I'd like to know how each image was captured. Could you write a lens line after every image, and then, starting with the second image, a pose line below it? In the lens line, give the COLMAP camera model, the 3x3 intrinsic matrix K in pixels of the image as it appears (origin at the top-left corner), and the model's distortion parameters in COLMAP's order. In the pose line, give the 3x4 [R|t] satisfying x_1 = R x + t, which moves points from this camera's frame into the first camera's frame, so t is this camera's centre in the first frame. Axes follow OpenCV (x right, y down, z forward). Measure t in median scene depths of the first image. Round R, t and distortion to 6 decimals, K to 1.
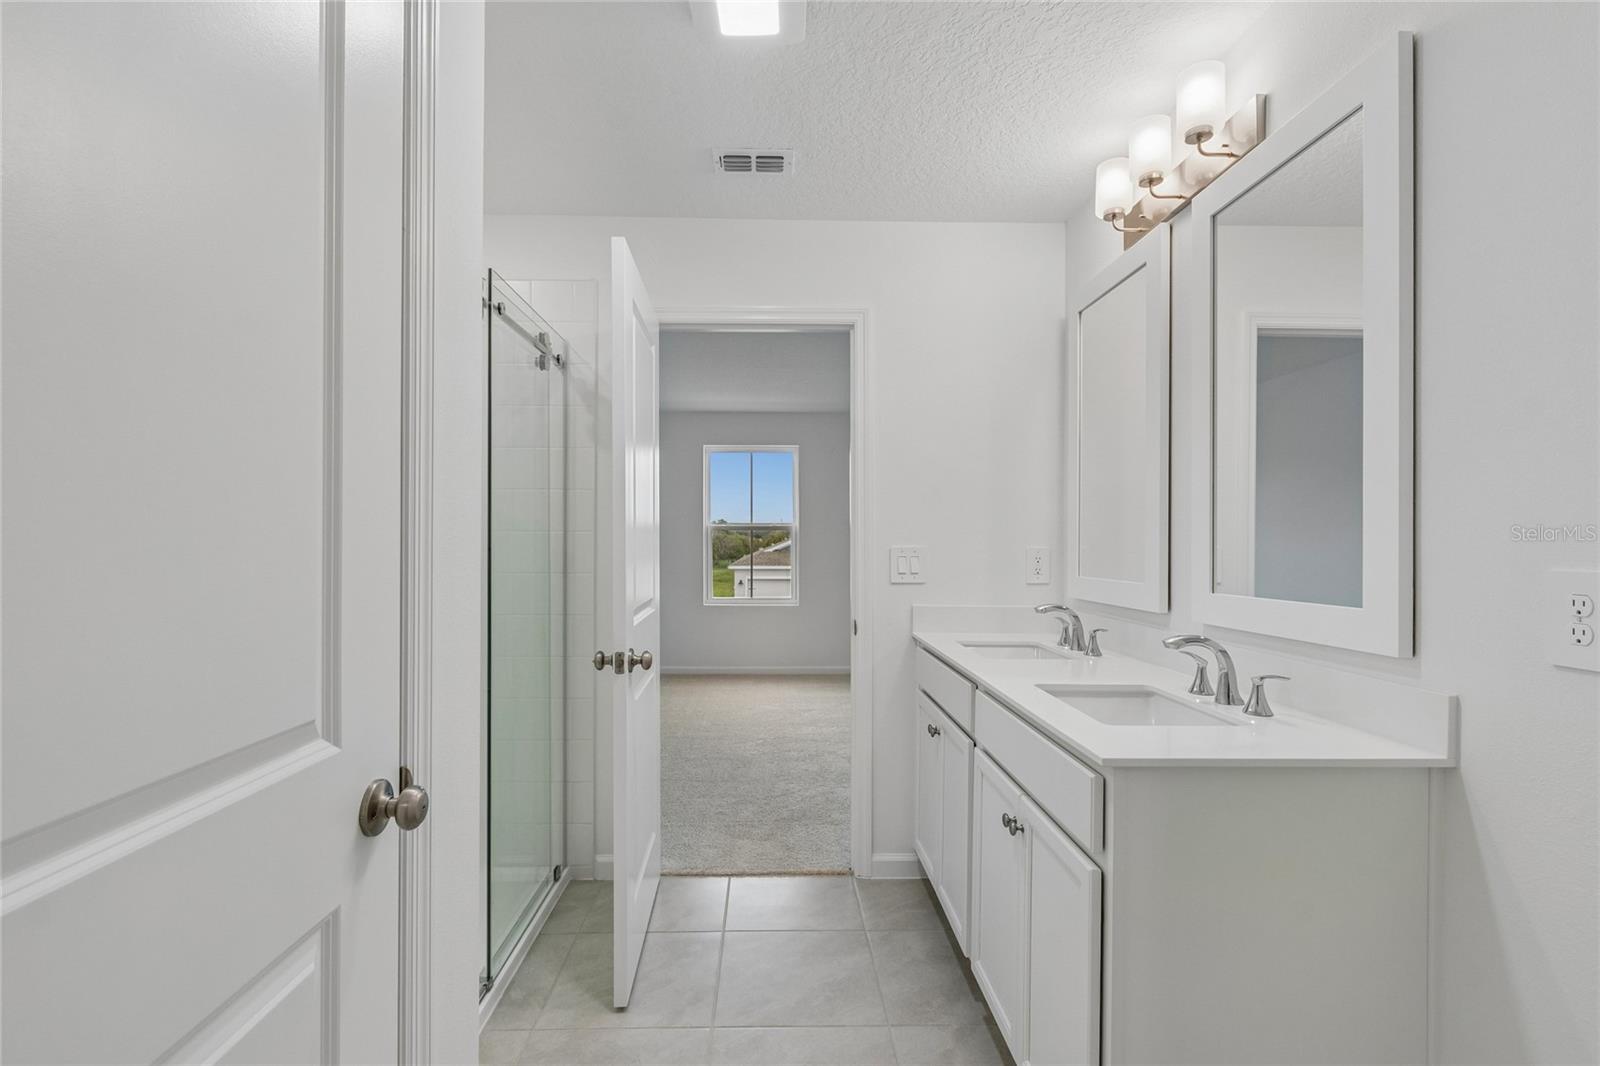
lens RADIAL K [[715.0, 0, 792.9], [0, 715.0, 545.4], [0, 0, 1]] dist [0.003767, -0.000033]
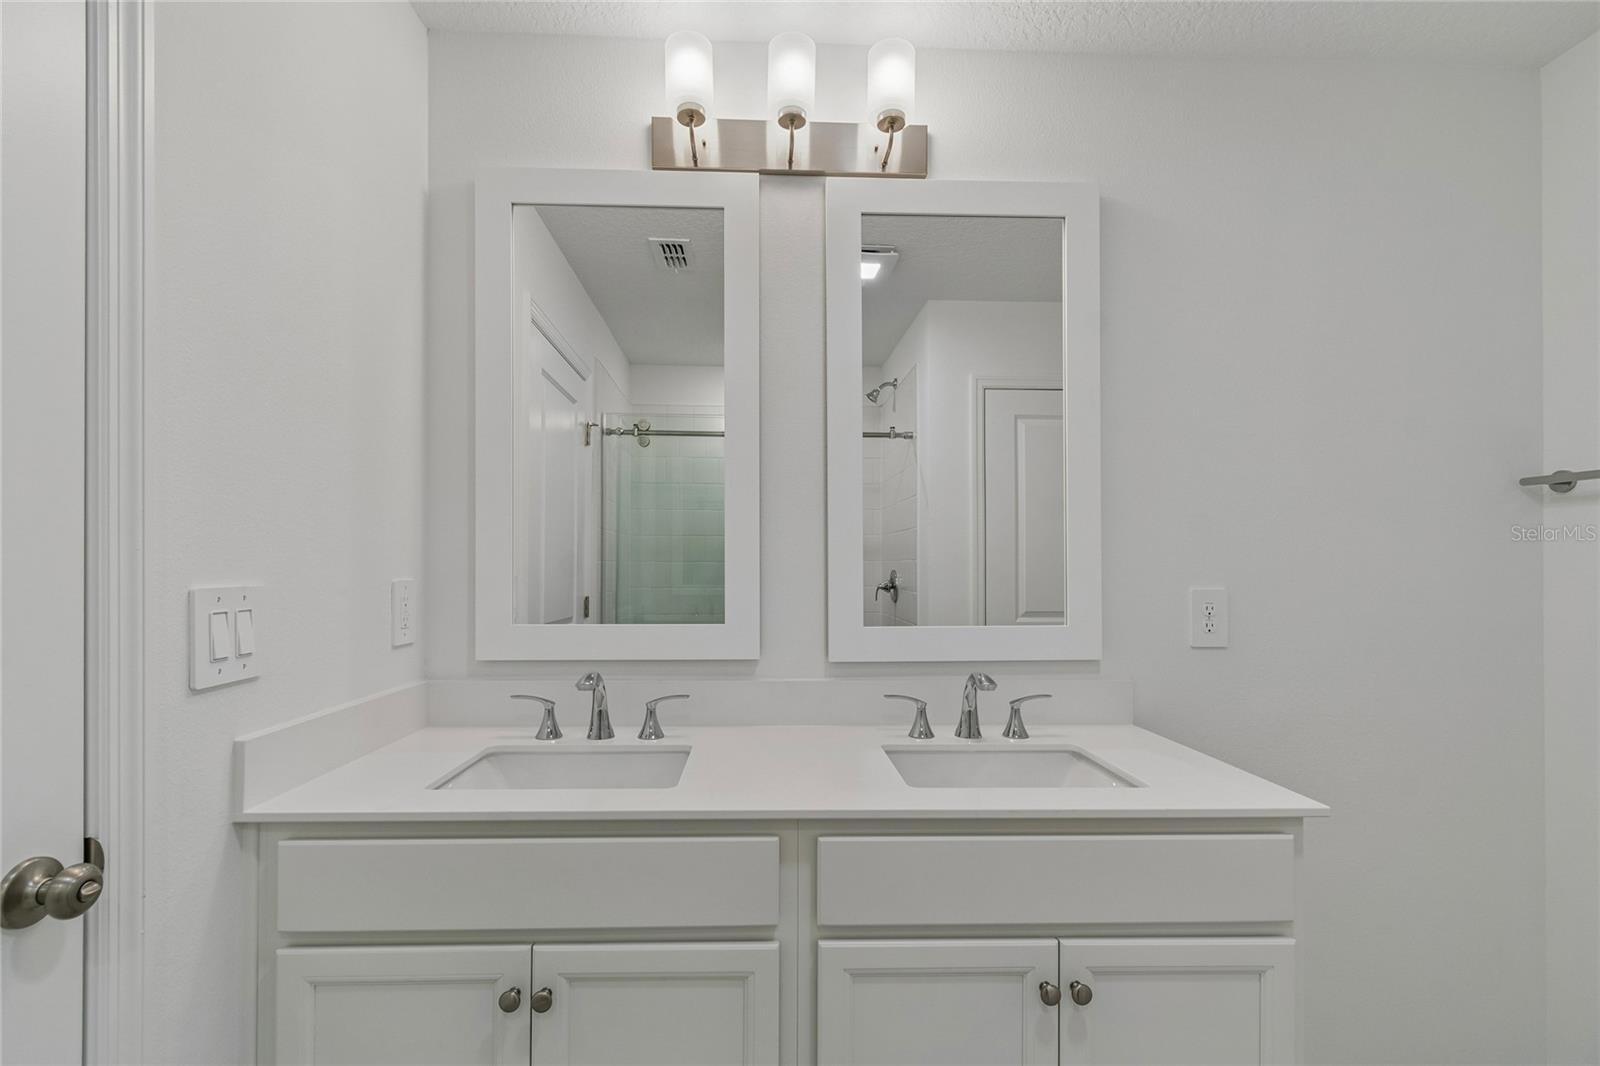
lens RADIAL K [[715.0, 0, 792.9], [0, 715.0, 545.4], [0, 0, 1]] dist [0.003767, -0.000033]
pose [[0.001886, 0.007311, 0.999971, -0.254221], [-0.005602, 0.999958, -0.007300, -0.021333], [-0.999983, -0.005588, 0.001927, 0.842328]]
